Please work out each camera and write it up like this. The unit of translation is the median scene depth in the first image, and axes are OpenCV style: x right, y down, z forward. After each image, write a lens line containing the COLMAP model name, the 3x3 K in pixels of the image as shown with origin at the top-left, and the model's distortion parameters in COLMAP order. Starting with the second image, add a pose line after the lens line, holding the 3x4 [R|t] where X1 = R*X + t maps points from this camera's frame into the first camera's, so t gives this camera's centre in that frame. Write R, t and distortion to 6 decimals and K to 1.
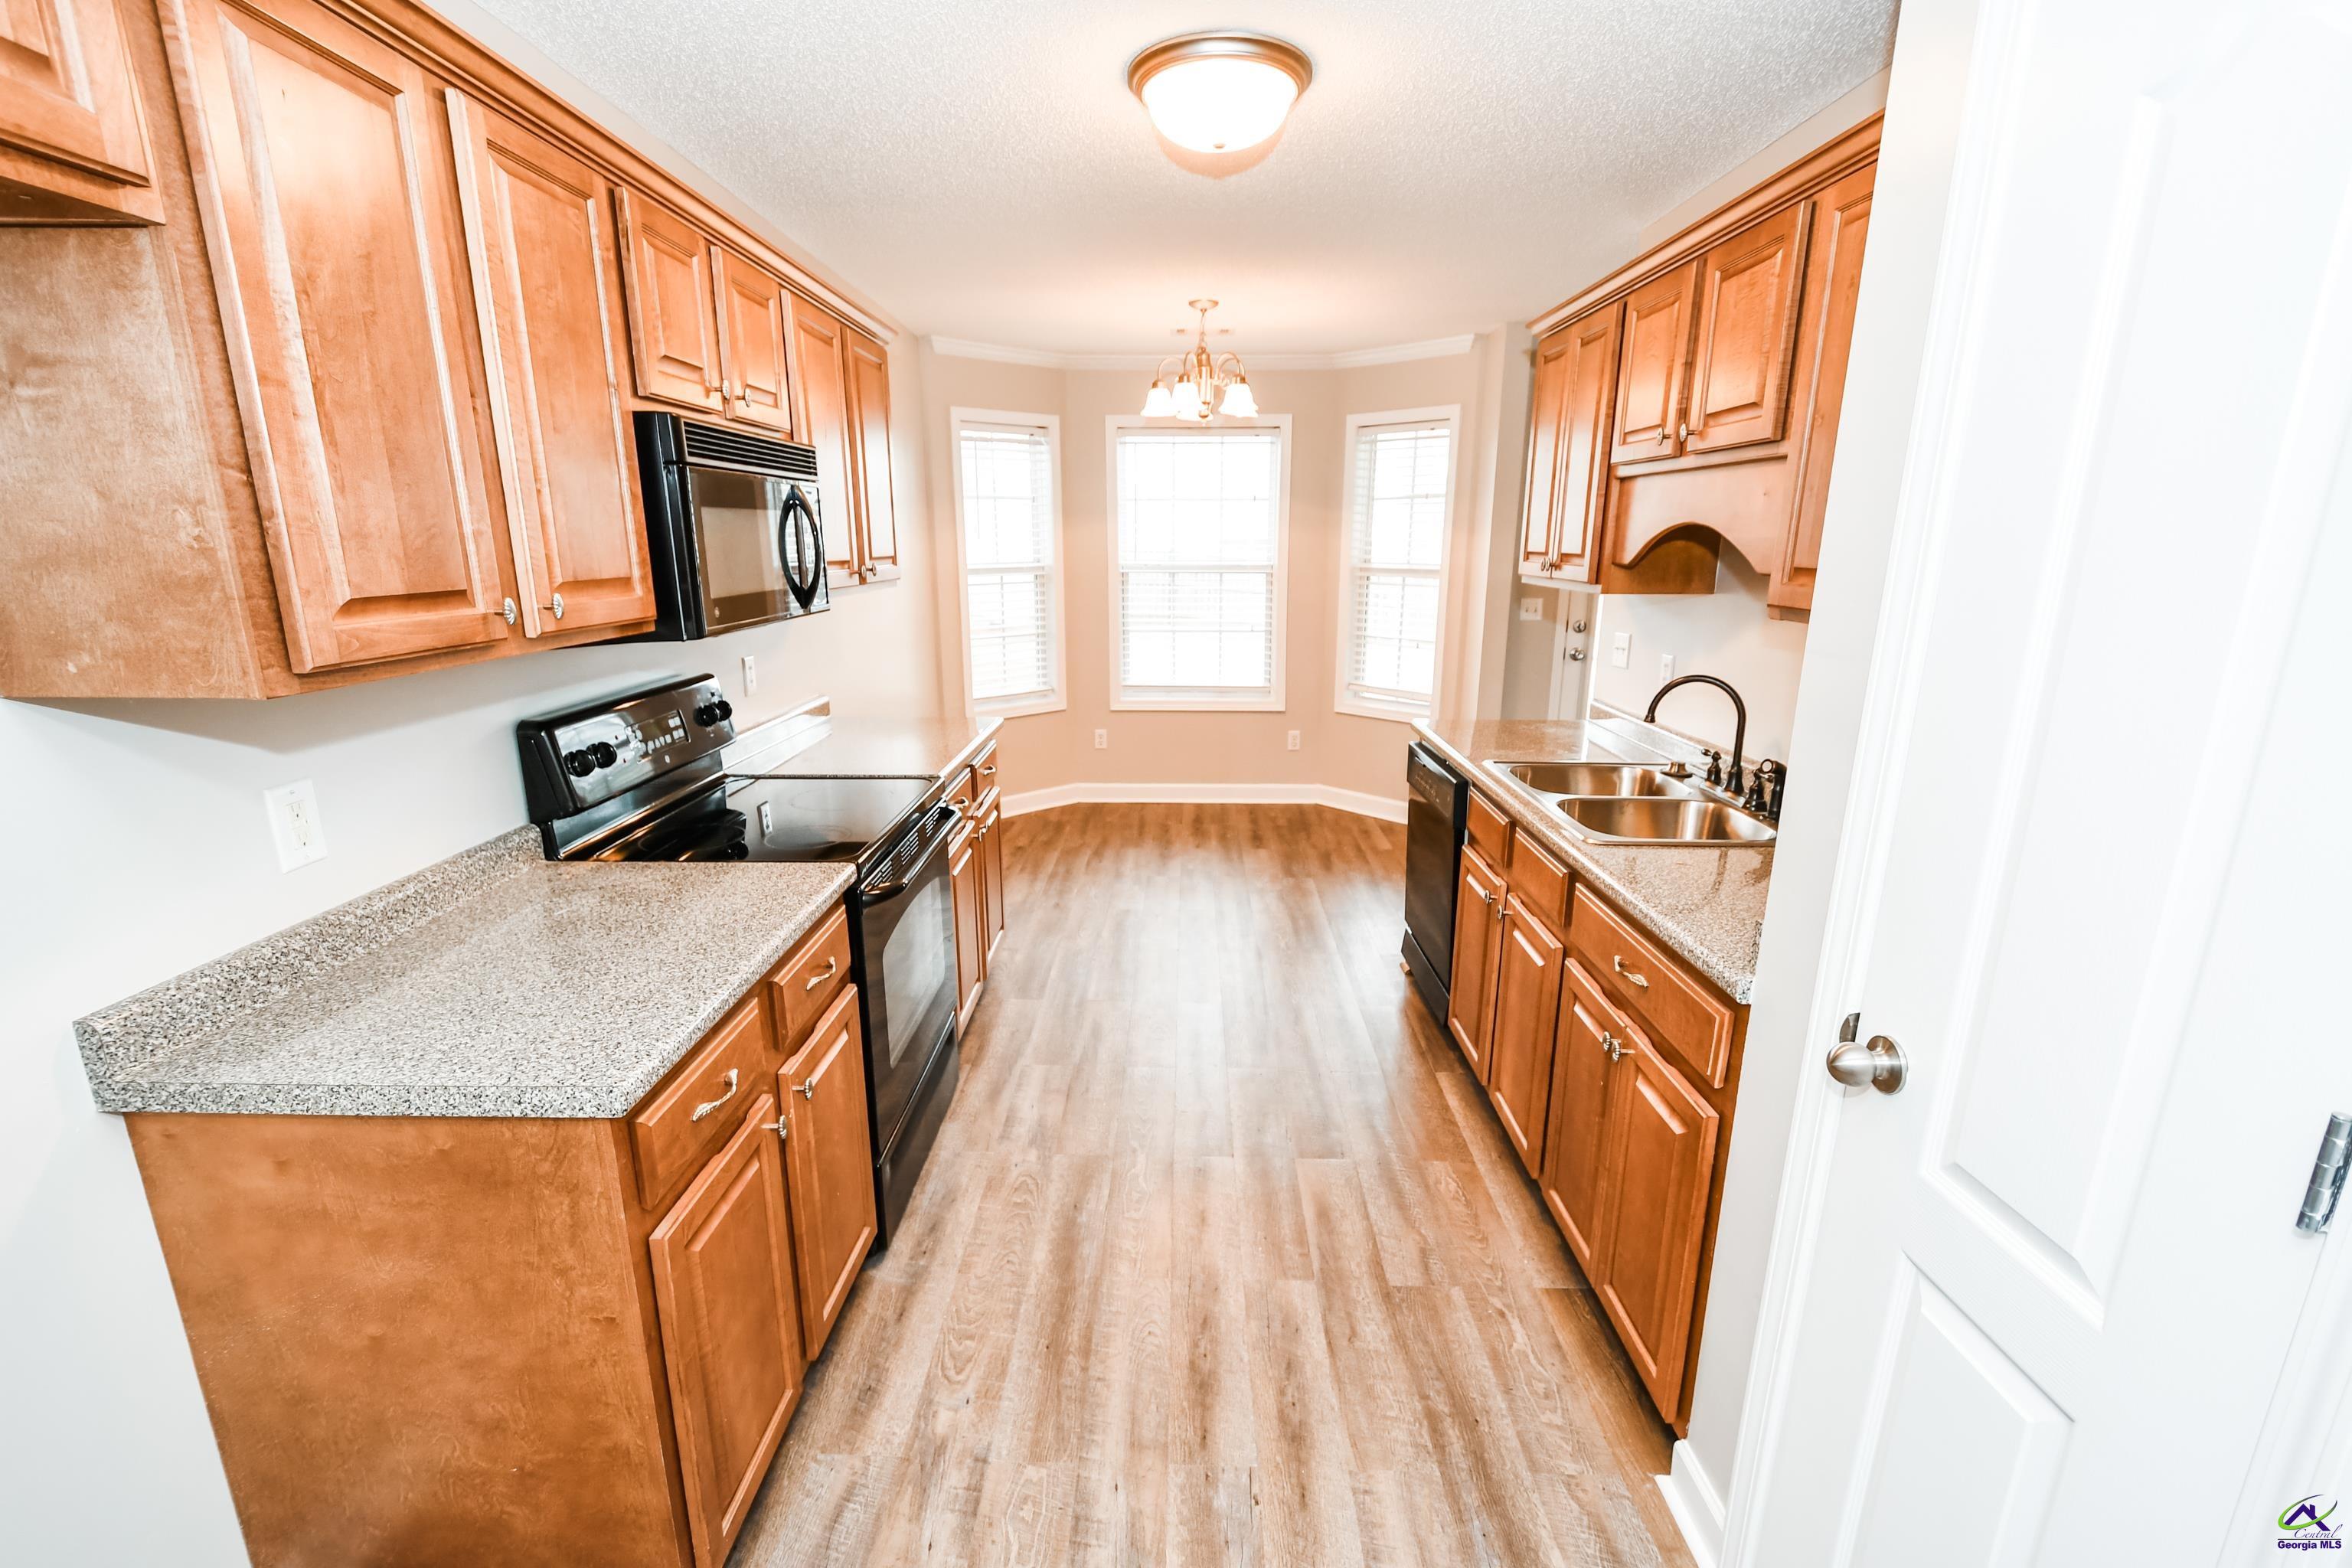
lens RADIAL K [[1047.8, 0, 1161.4], [0, 1047.8, 810.9], [0, 0, 1]] dist [0.002763, -0.005812]
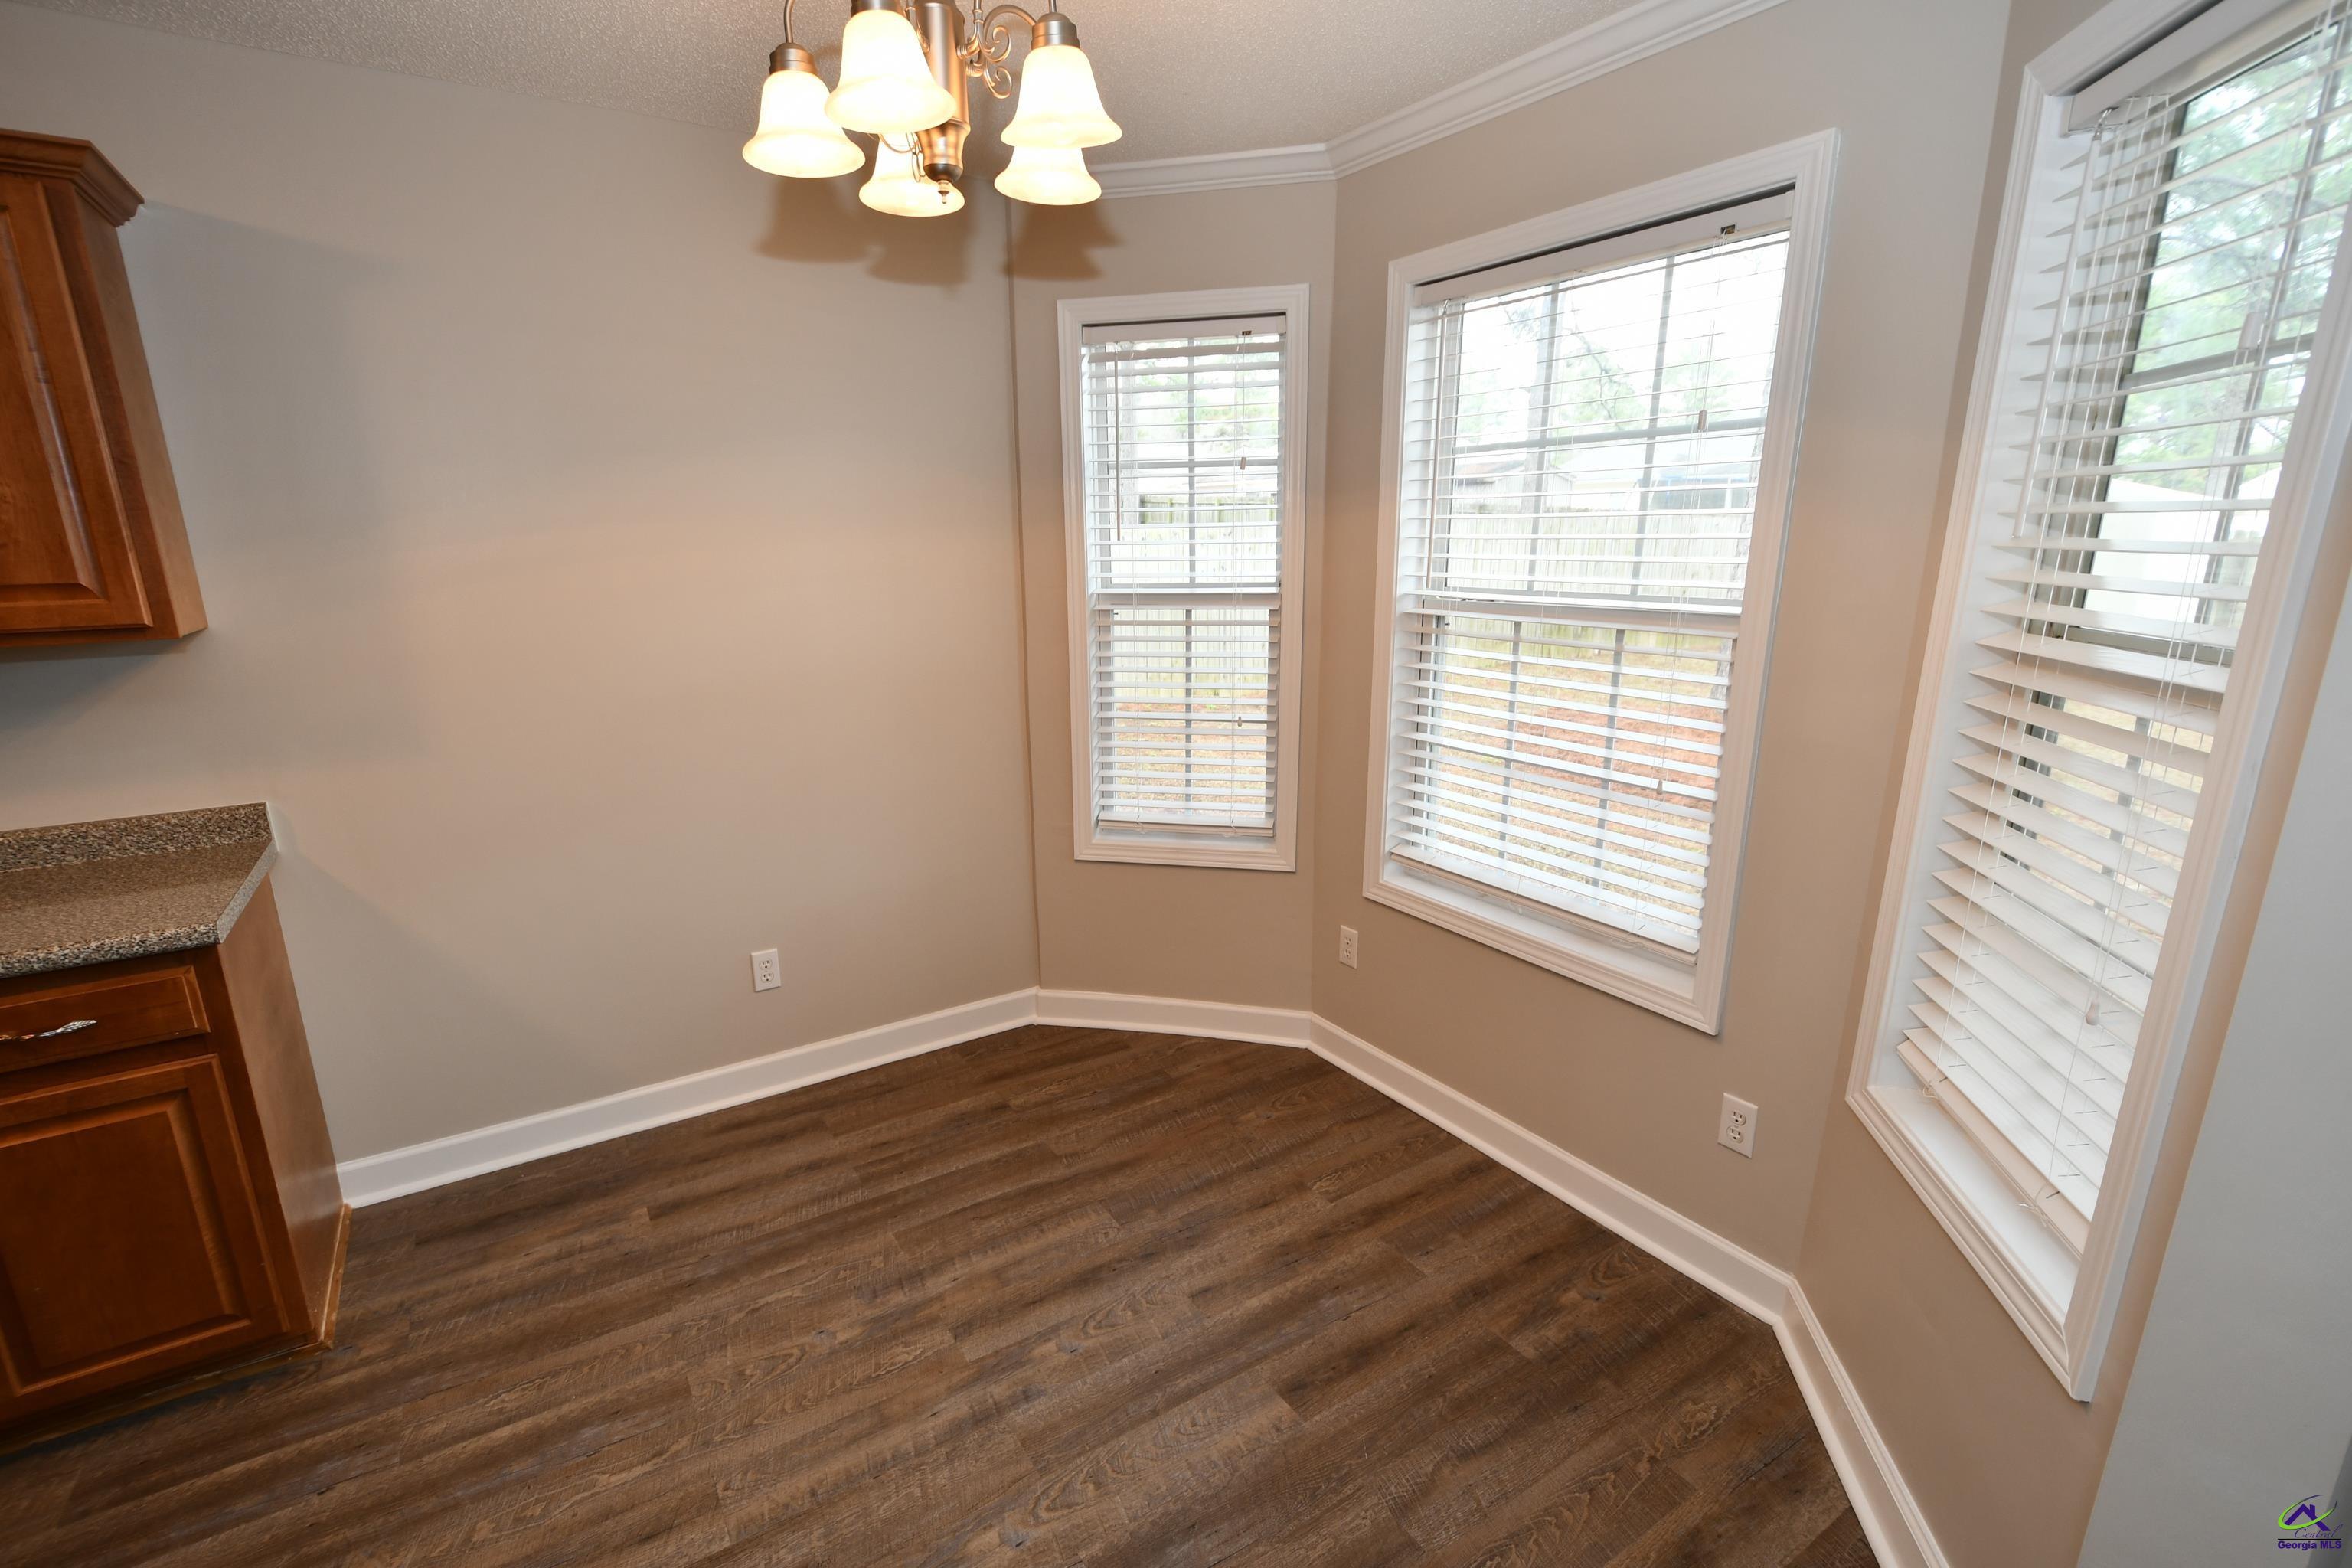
lens RADIAL K [[1047.8, 0, 1161.4], [0, 1047.8, 810.9], [0, 0, 1]] dist [0.002763, -0.005812]
pose [[0.559498, 0.207307, -0.802487, 0.320905], [-0.203265, 0.972967, 0.109629, -0.194157], [0.803520, 0.101780, 0.586512, 0.737763]]
